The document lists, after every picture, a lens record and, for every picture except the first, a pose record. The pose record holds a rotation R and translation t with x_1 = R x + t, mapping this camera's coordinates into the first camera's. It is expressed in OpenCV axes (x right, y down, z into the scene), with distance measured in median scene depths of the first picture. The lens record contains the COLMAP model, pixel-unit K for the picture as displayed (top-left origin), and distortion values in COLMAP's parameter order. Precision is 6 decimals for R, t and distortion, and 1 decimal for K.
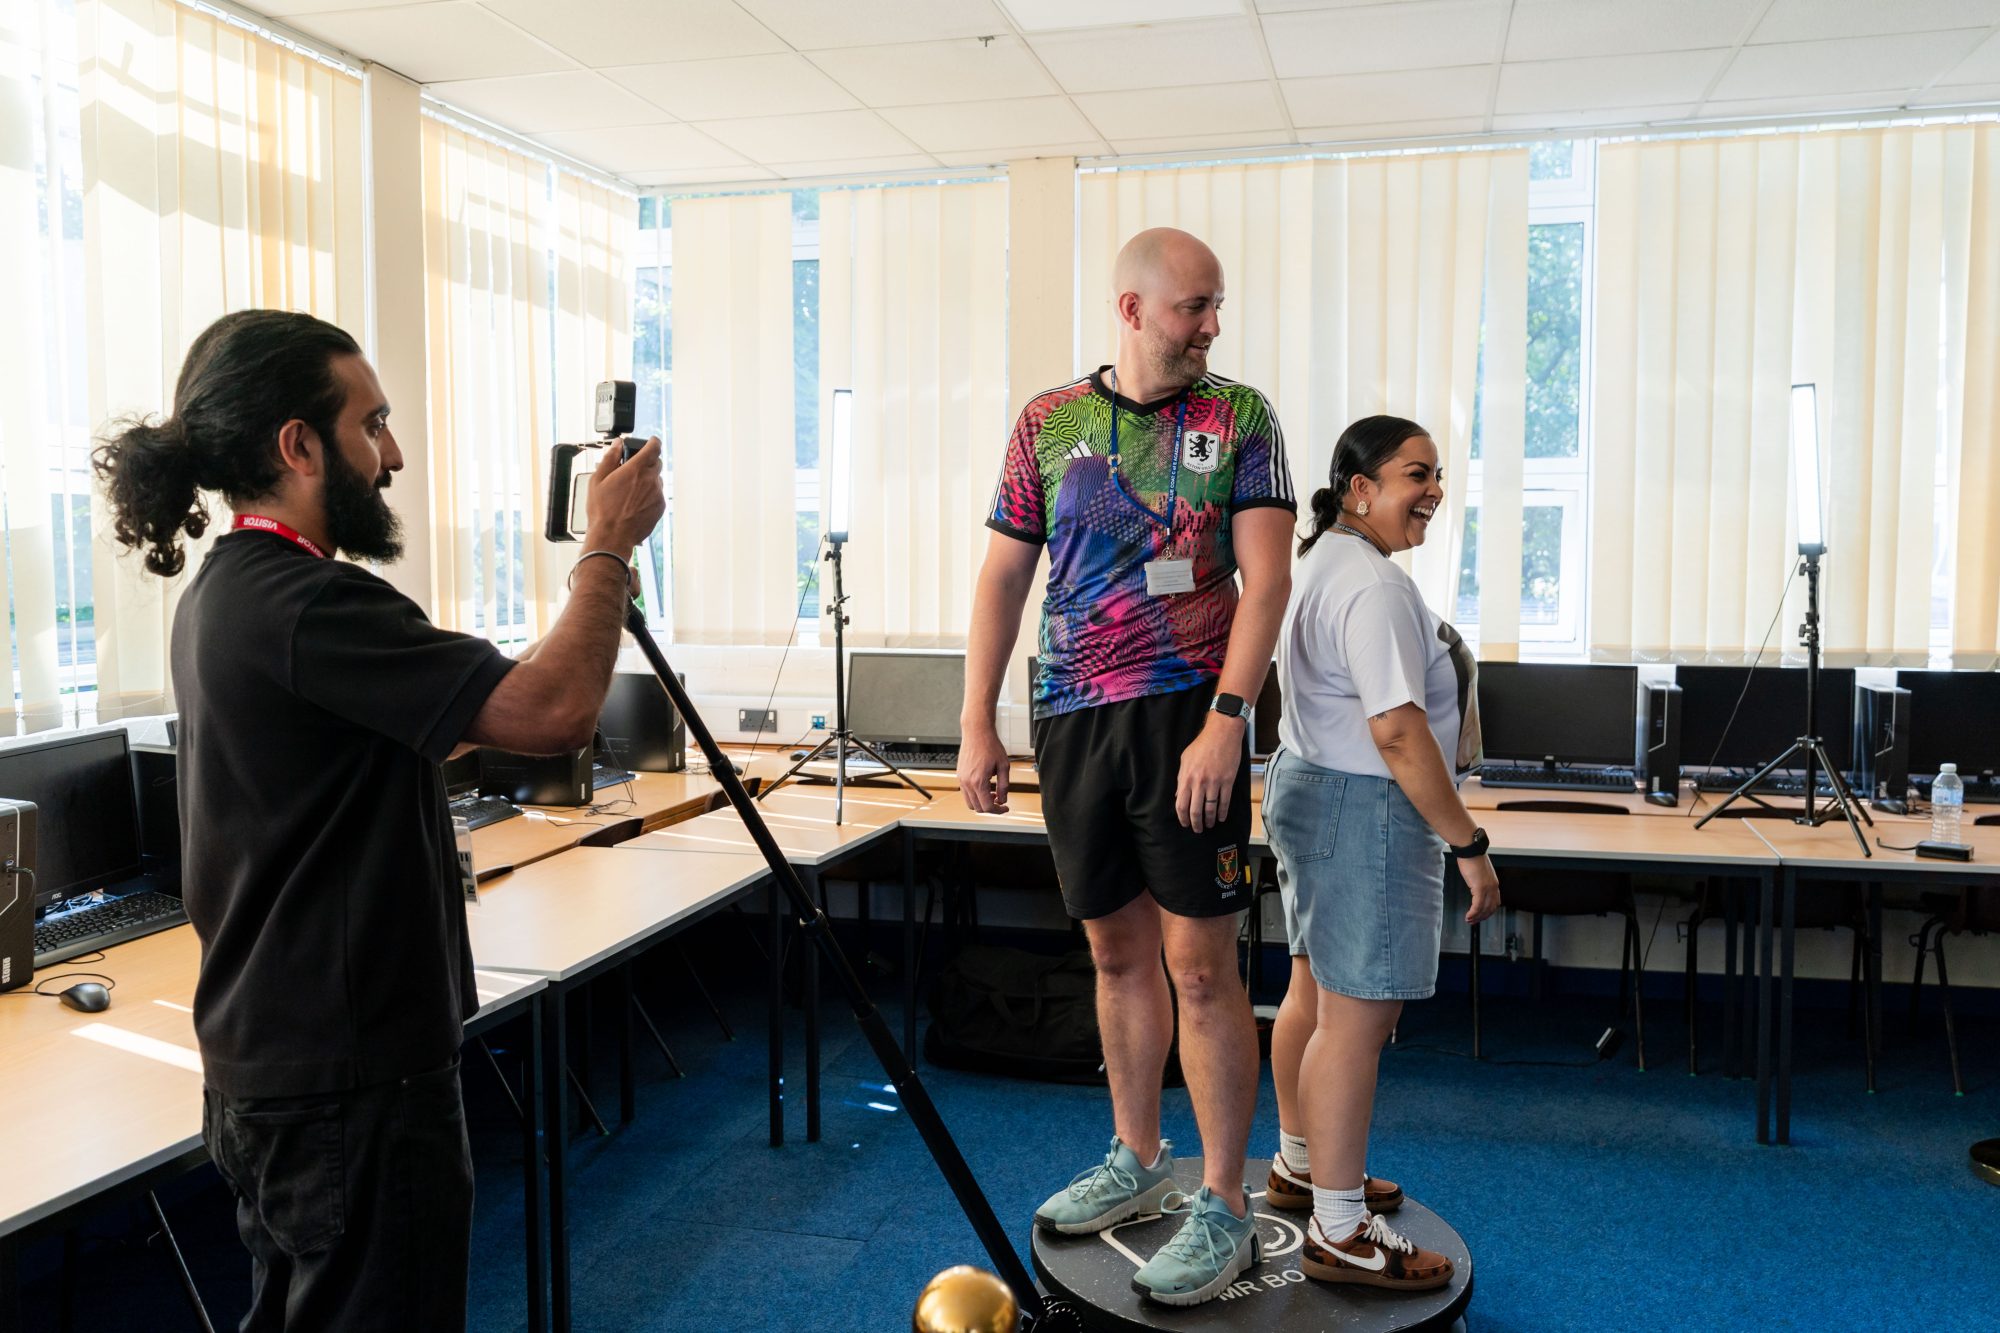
lens RADIAL K [[1662.4, 0, 1000.0], [0, 1662.4, 666.5], [0, 0, 1]] dist [0.003258, -0.011561]
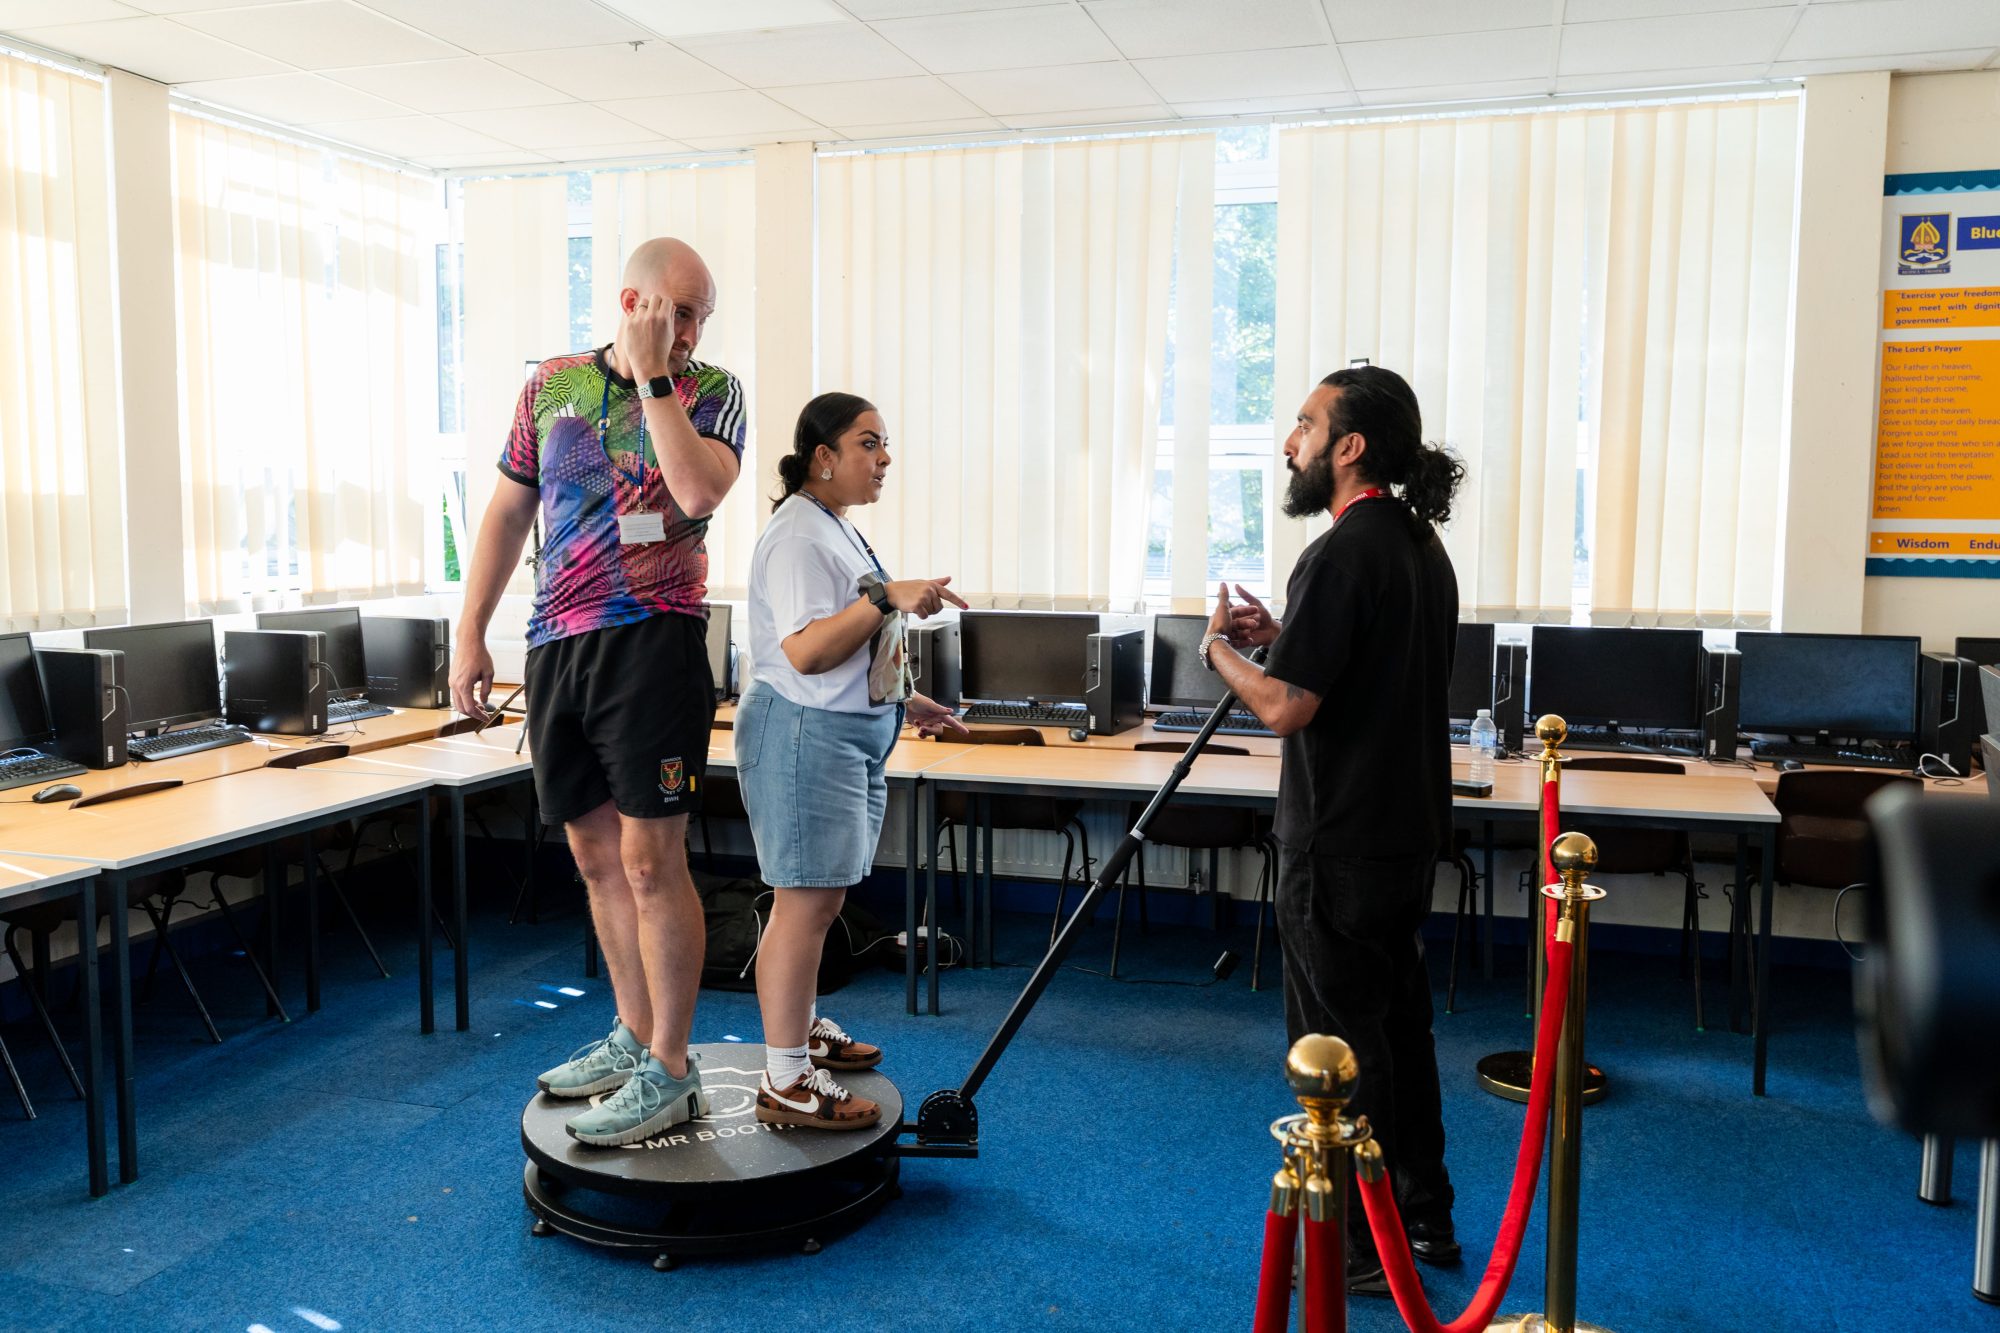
lens RADIAL K [[1676.4, 0, 1000.0], [0, 1676.4, 666.5], [0, 0, 1]] dist [0.000947, -0.007915]
pose [[0.998666, 0.011070, -0.050431, 0.270035], [-0.009858, 0.999658, 0.024218, 0.005957], [0.050682, -0.023689, 0.998434, -0.099682]]
